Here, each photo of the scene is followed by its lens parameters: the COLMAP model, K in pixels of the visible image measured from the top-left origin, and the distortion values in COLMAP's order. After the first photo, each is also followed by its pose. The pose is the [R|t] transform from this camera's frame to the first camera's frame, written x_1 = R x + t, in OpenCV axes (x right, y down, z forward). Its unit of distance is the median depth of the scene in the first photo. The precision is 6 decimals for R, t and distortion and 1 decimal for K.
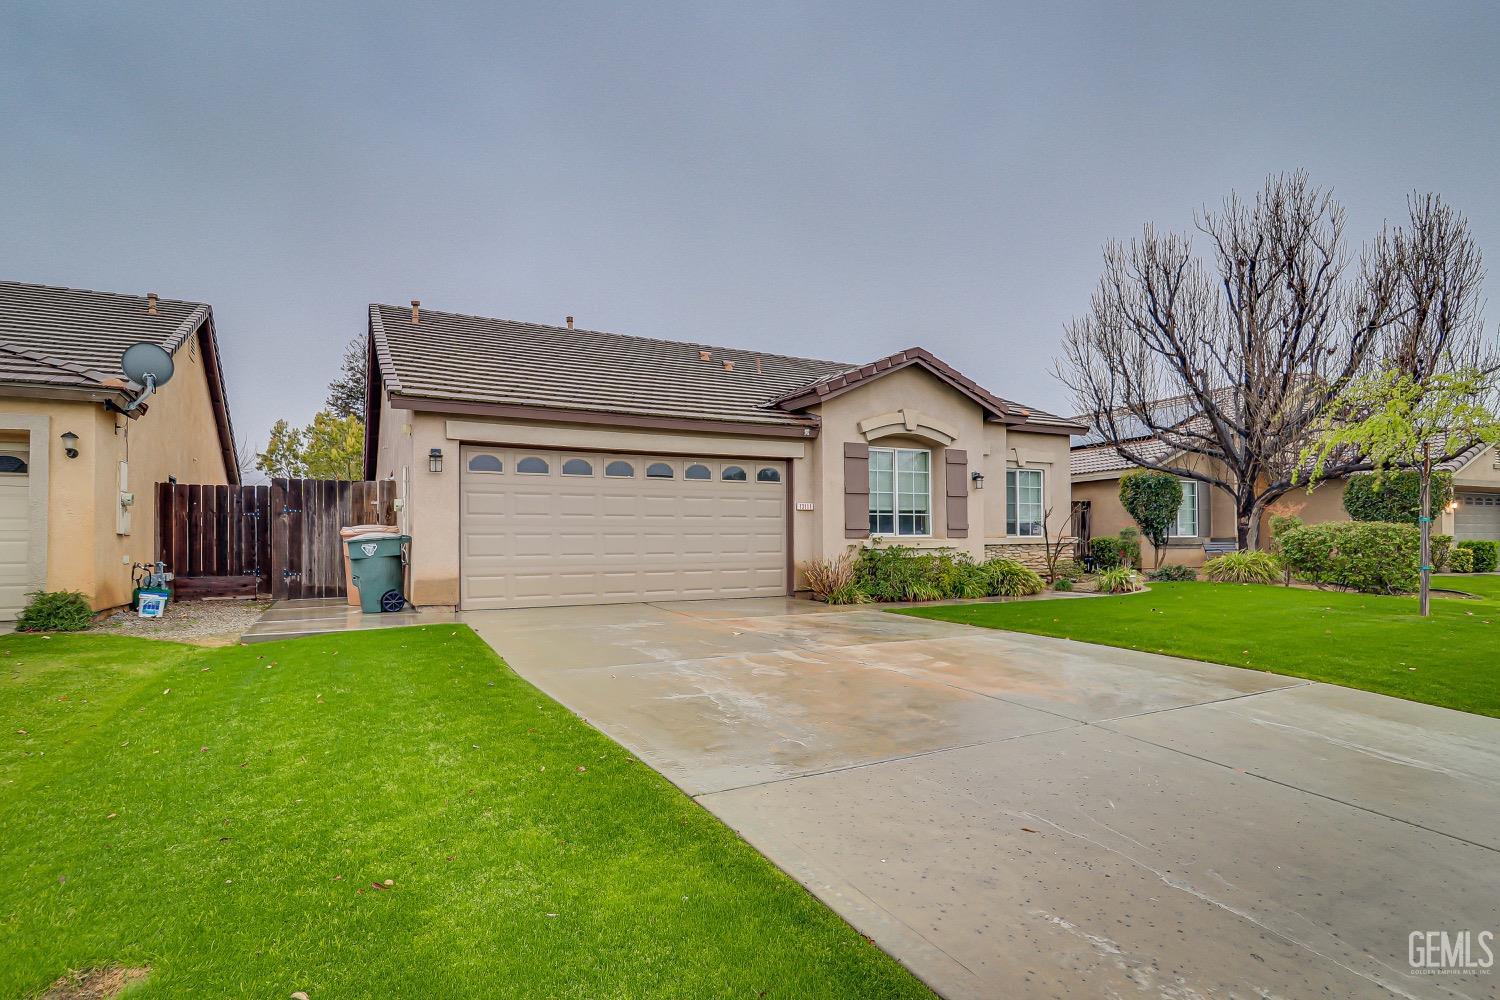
lens RADIAL K [[717.5, 0, 751.9], [0, 717.5, 513.4], [0, 0, 1]] dist [0.001095, -0.013327]
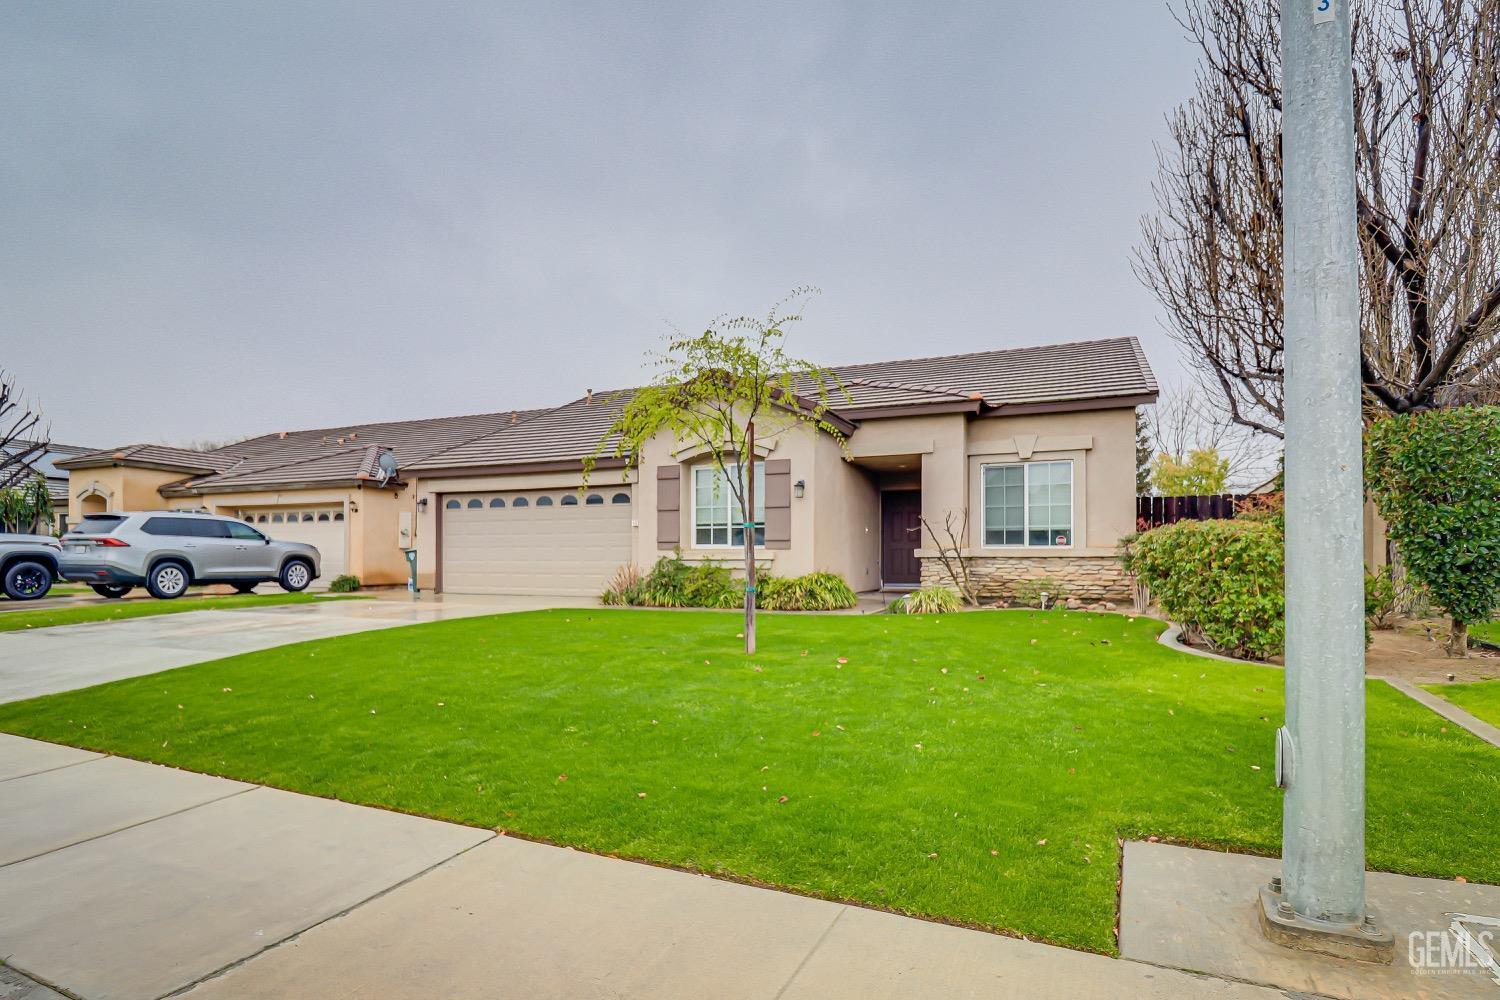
lens RADIAL K [[717.5, 0, 751.9], [0, 717.5, 513.4], [0, 0, 1]] dist [0.001095, -0.013327]
pose [[0.666264, -0.041824, -0.744542, 1.075905], [0.027504, 0.999125, -0.031513, 0.016386], [0.745208, 0.000518, 0.666831, 0.348151]]
